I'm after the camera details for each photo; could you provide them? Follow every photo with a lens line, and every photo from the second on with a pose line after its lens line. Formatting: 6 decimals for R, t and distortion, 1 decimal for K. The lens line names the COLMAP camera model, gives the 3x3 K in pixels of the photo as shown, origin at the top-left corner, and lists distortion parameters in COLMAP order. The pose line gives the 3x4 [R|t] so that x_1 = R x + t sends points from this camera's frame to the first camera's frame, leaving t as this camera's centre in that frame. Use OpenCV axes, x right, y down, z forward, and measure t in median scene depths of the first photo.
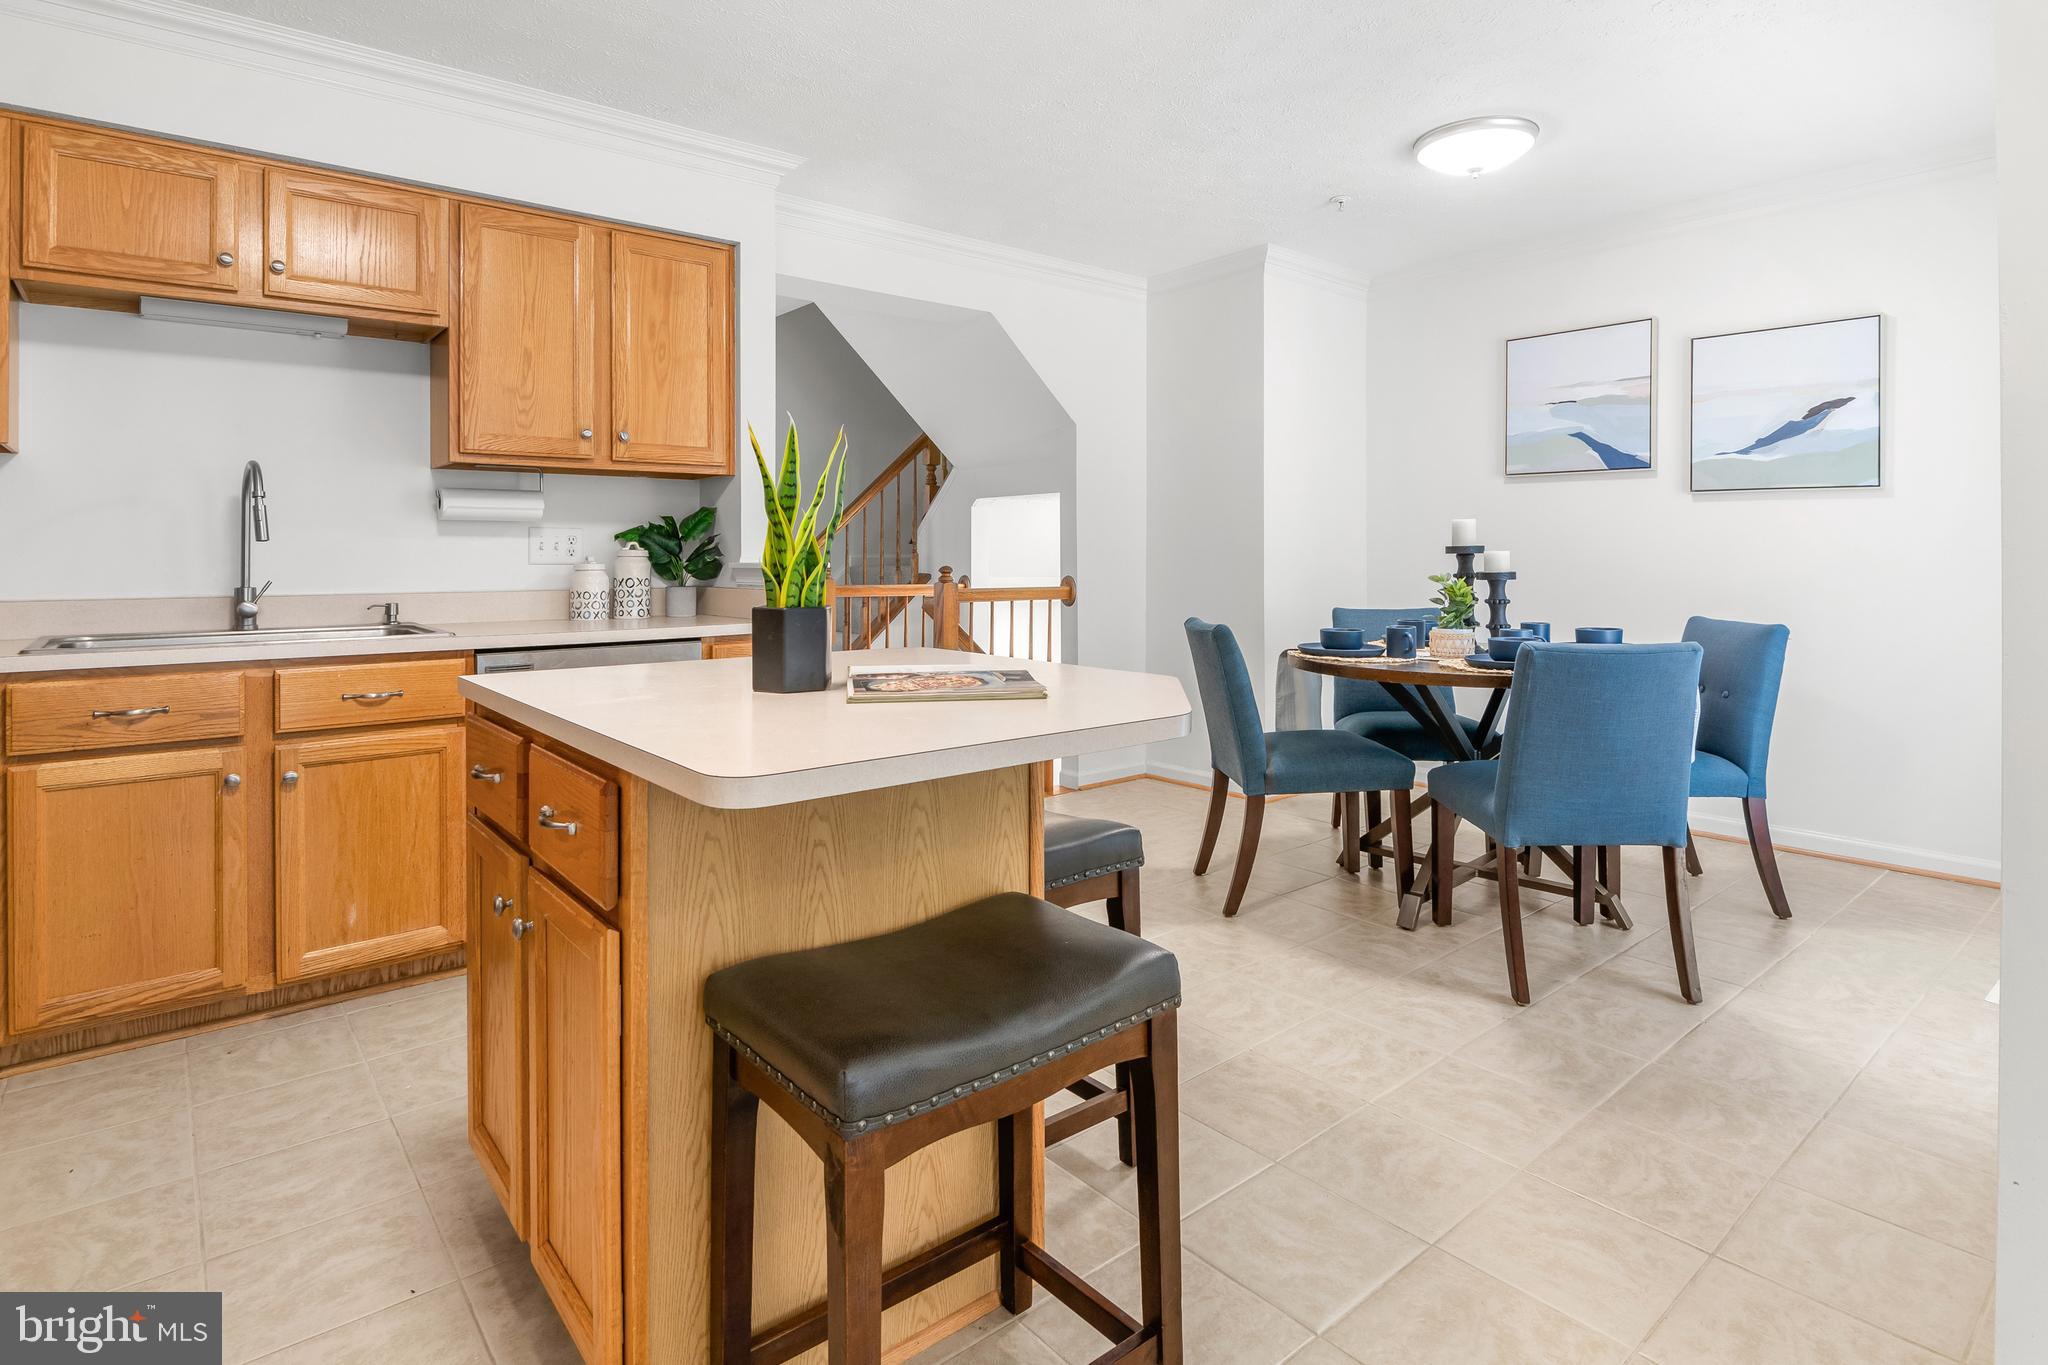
lens RADIAL K [[1059.0, 0, 1030.0], [0, 1059.0, 554.2], [0, 0, 1]] dist [-0.010422, -0.002729]
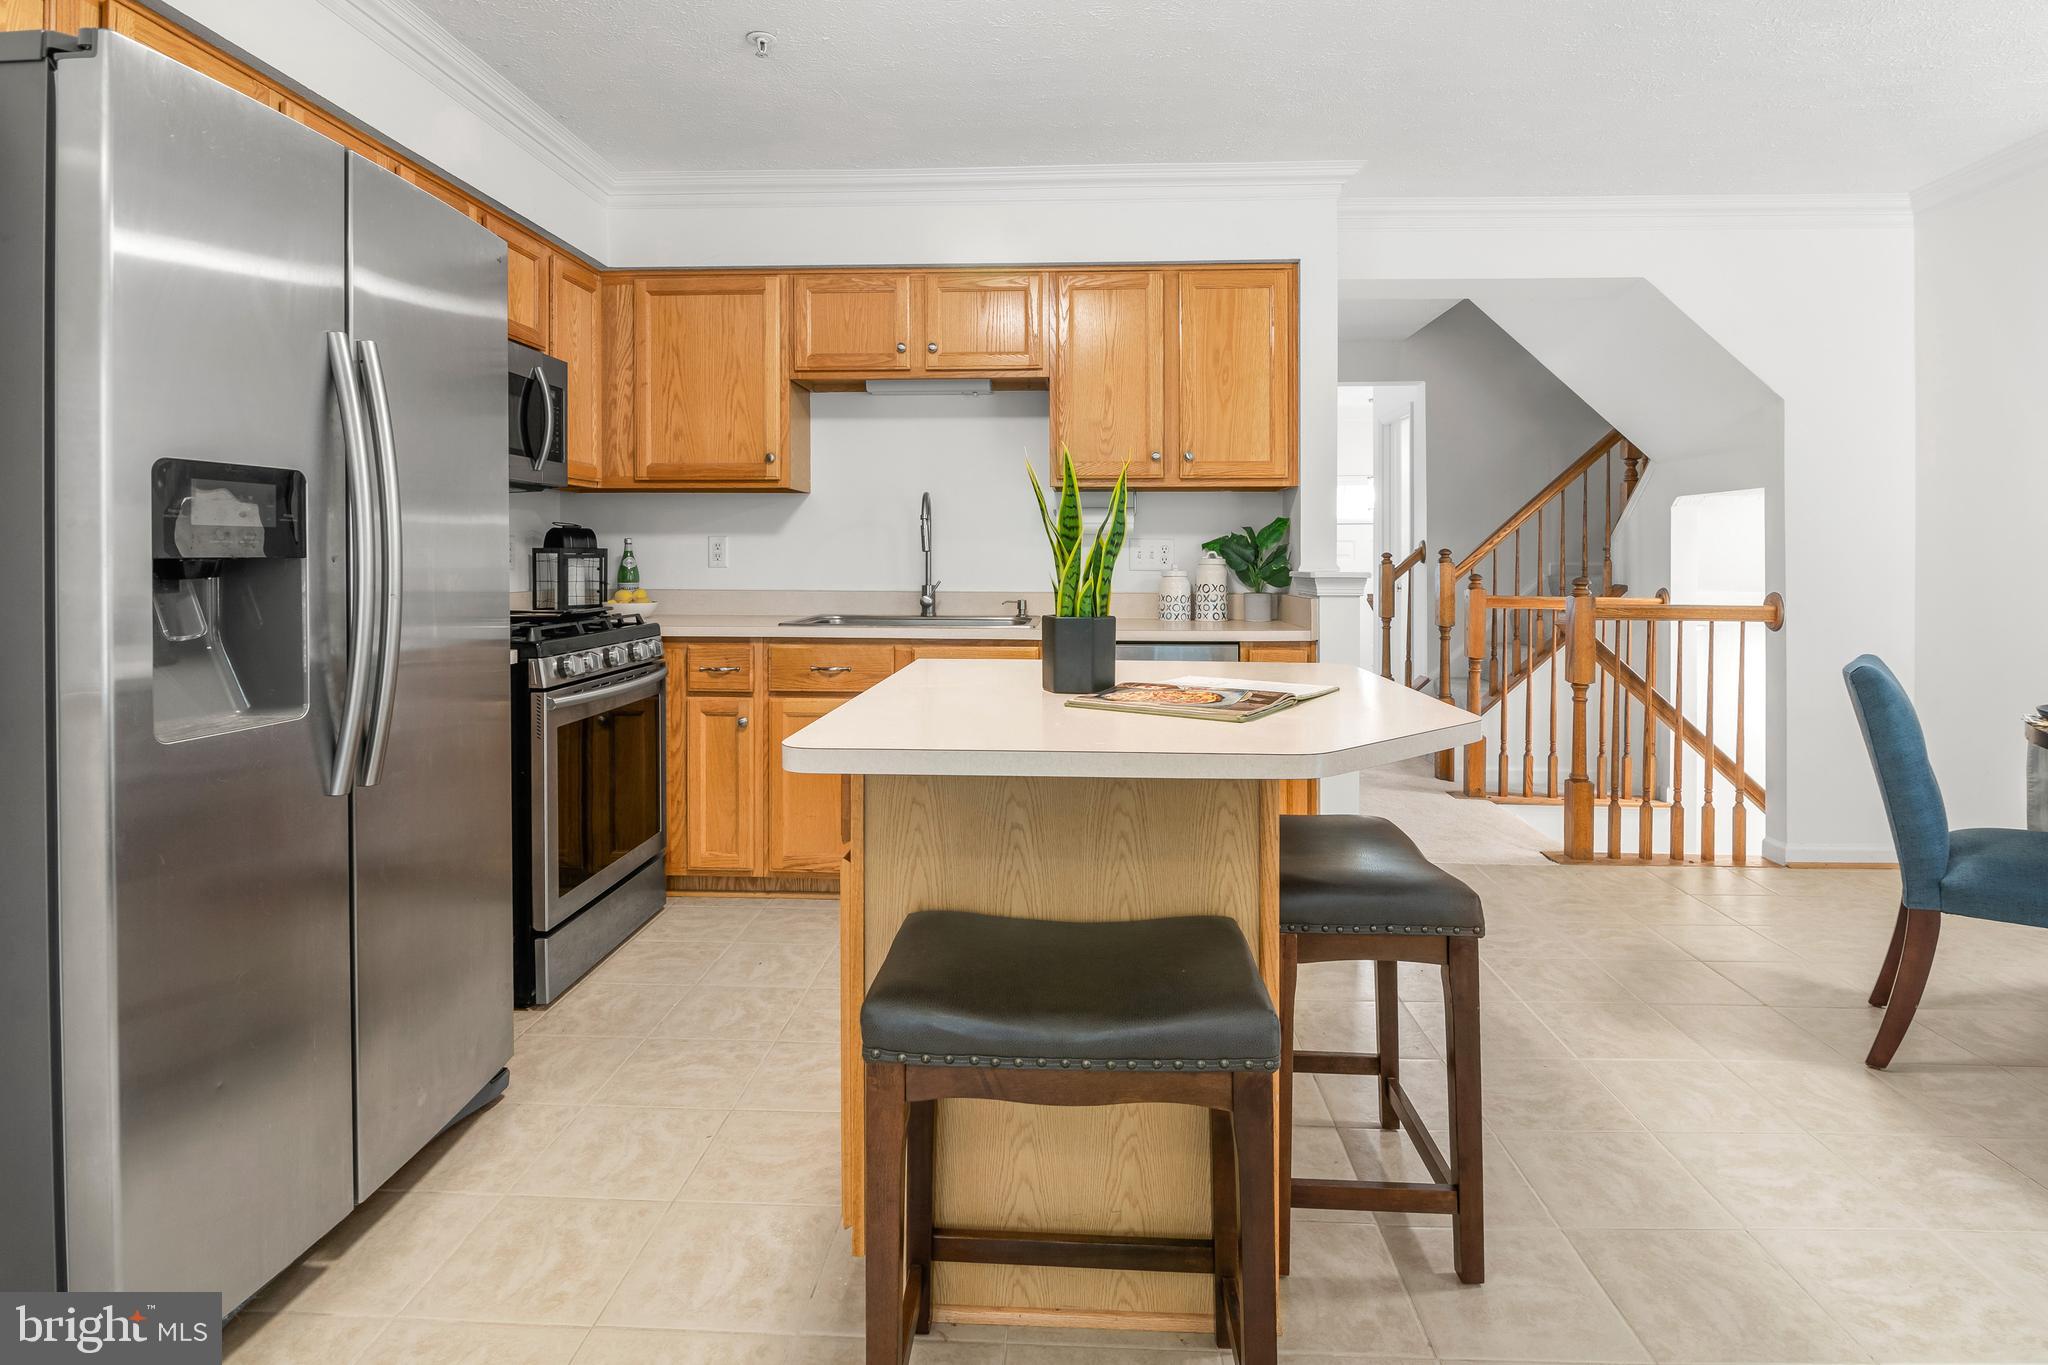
lens RADIAL K [[1059.0, 0, 1033.4], [0, 1059.0, 556.7], [0, 0, 1]] dist [-0.010422, -0.002729]
pose [[0.733114, 0.005762, -0.680081, 0.252358], [-0.005449, 0.999982, 0.002598, -0.008074], [0.680084, 0.001801, 0.733132, 0.077628]]
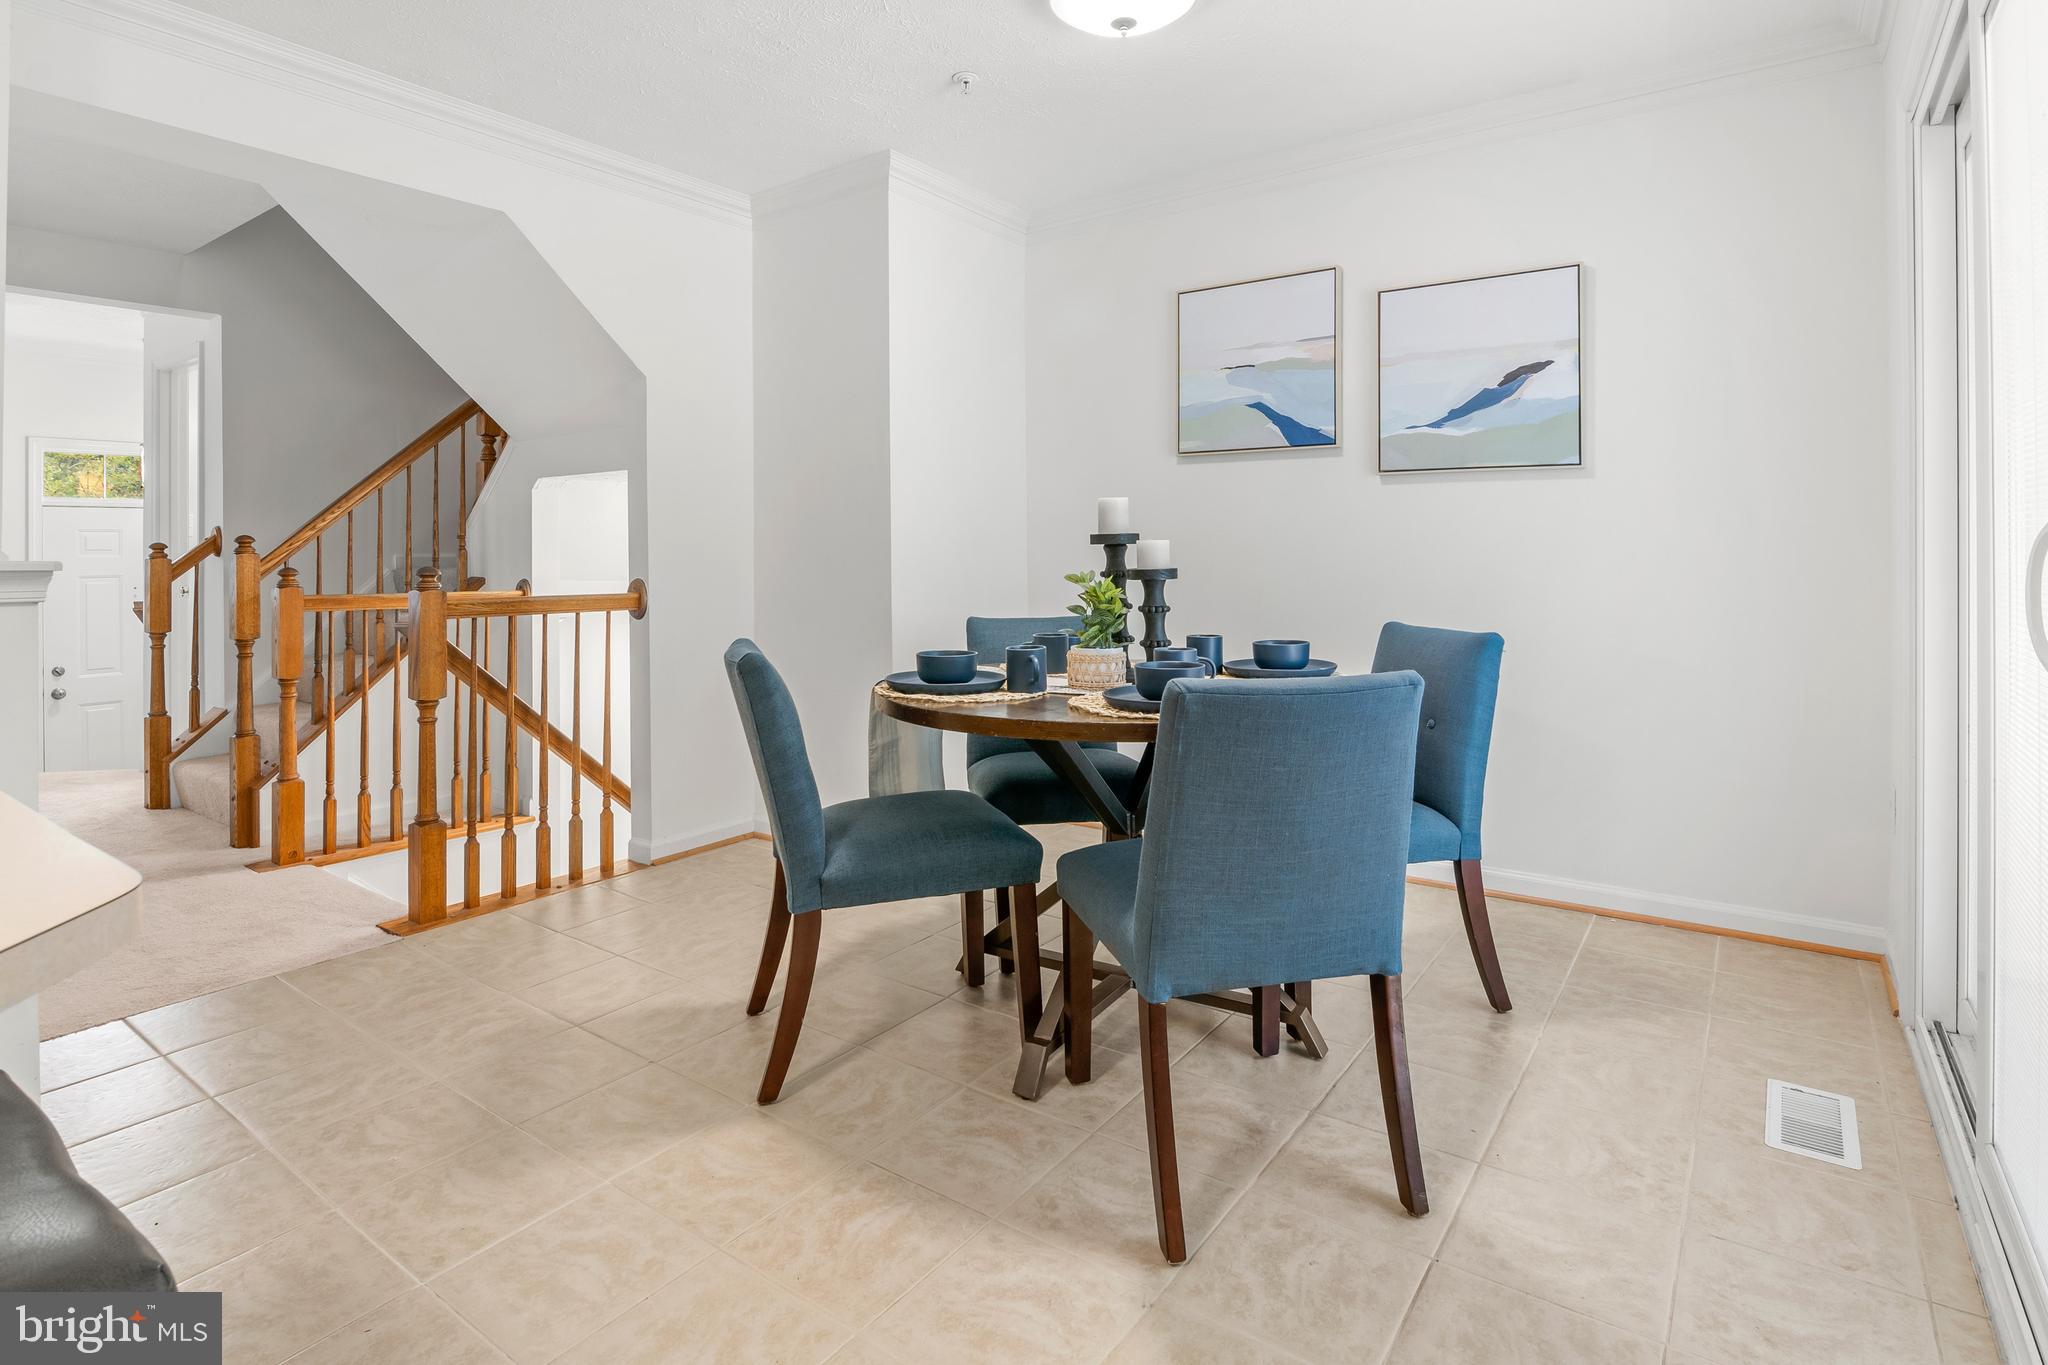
lens RADIAL K [[1028.5, 0, 1024.1], [0, 1028.5, 537.4], [0, 0, 1]] dist [-0.011575, -0.002271]
pose [[0.969173, -0.000719, 0.246378, 0.187721], [0.004926, 0.999852, -0.016458, 0.006671], [-0.246330, 0.017164, 0.969034, 0.347026]]
